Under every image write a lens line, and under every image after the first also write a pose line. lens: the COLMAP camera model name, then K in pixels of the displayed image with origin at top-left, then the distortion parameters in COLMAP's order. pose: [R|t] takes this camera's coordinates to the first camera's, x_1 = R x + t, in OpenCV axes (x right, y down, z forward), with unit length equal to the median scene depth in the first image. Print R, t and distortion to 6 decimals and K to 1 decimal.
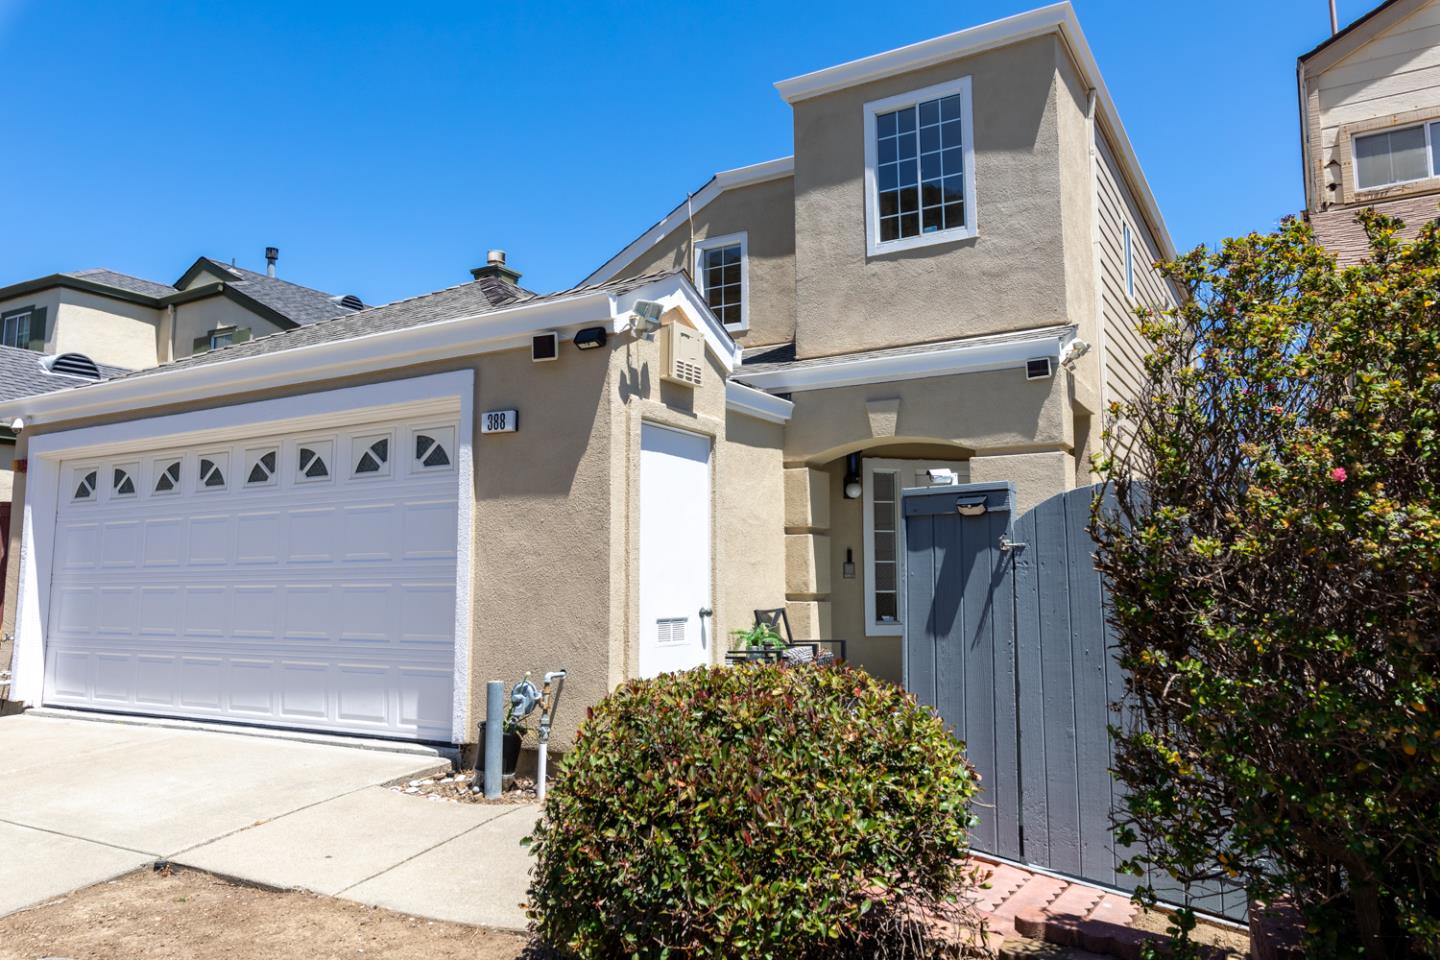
lens RADIAL K [[1018.4, 0, 717.1], [0, 1018.4, 474.4], [0, 0, 1]] dist [-0.000968, -0.009881]
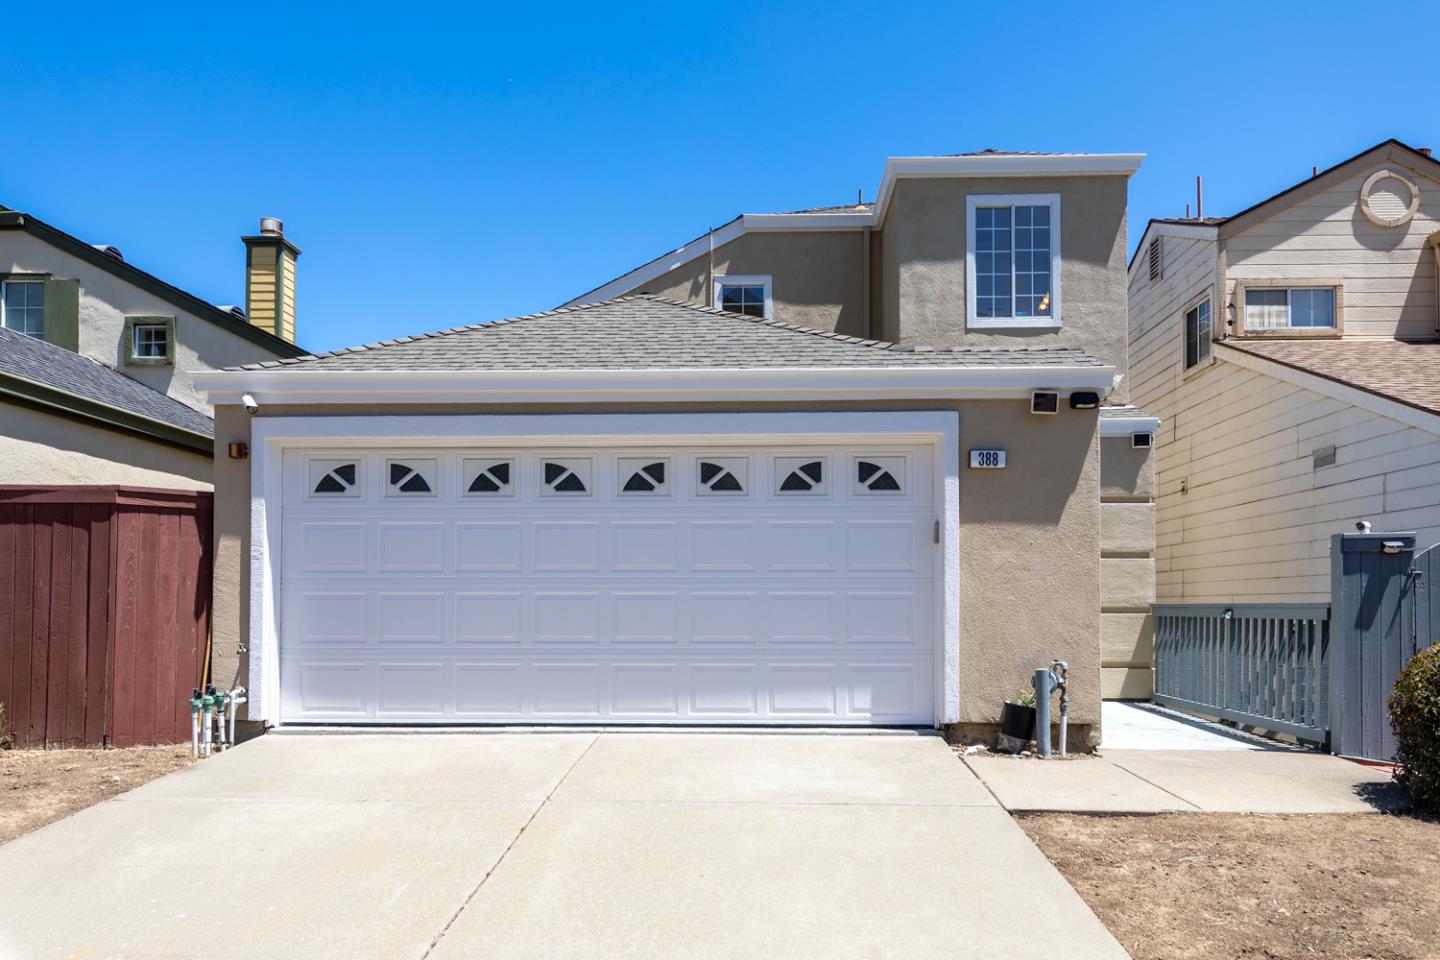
lens RADIAL K [[1018.4, 0, 718.7], [0, 1018.4, 598.7], [0, 0, 1]] dist [-0.000968, -0.009881]
pose [[0.884803, 0.011266, 0.465830, -0.710904], [-0.058240, 0.994542, 0.086569, 0.017937], [-0.462312, -0.103727, 0.880630, 0.047511]]
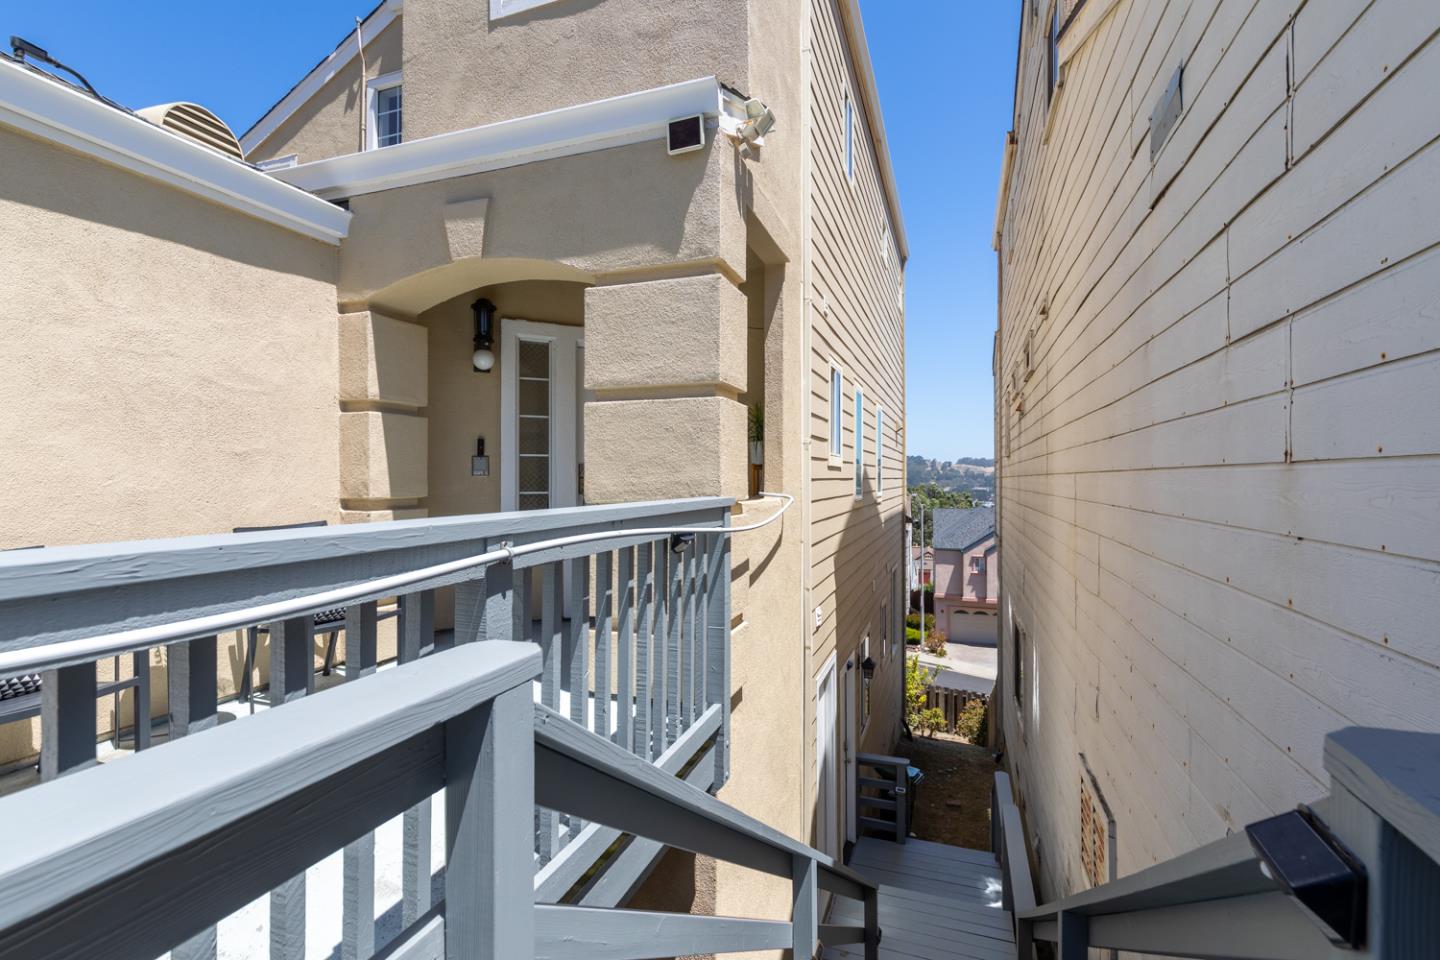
lens RADIAL K [[655.8, 0, 725.8], [0, 655.8, 478.5], [0, 0, 1]] dist [0.000005, -0.000111]
pose [[0.980973, 0.003361, 0.194116, 0.234240], [-0.024224, 0.994155, 0.105208, 0.051376], [-0.192628, -0.107909, 0.975321, 0.526159]]
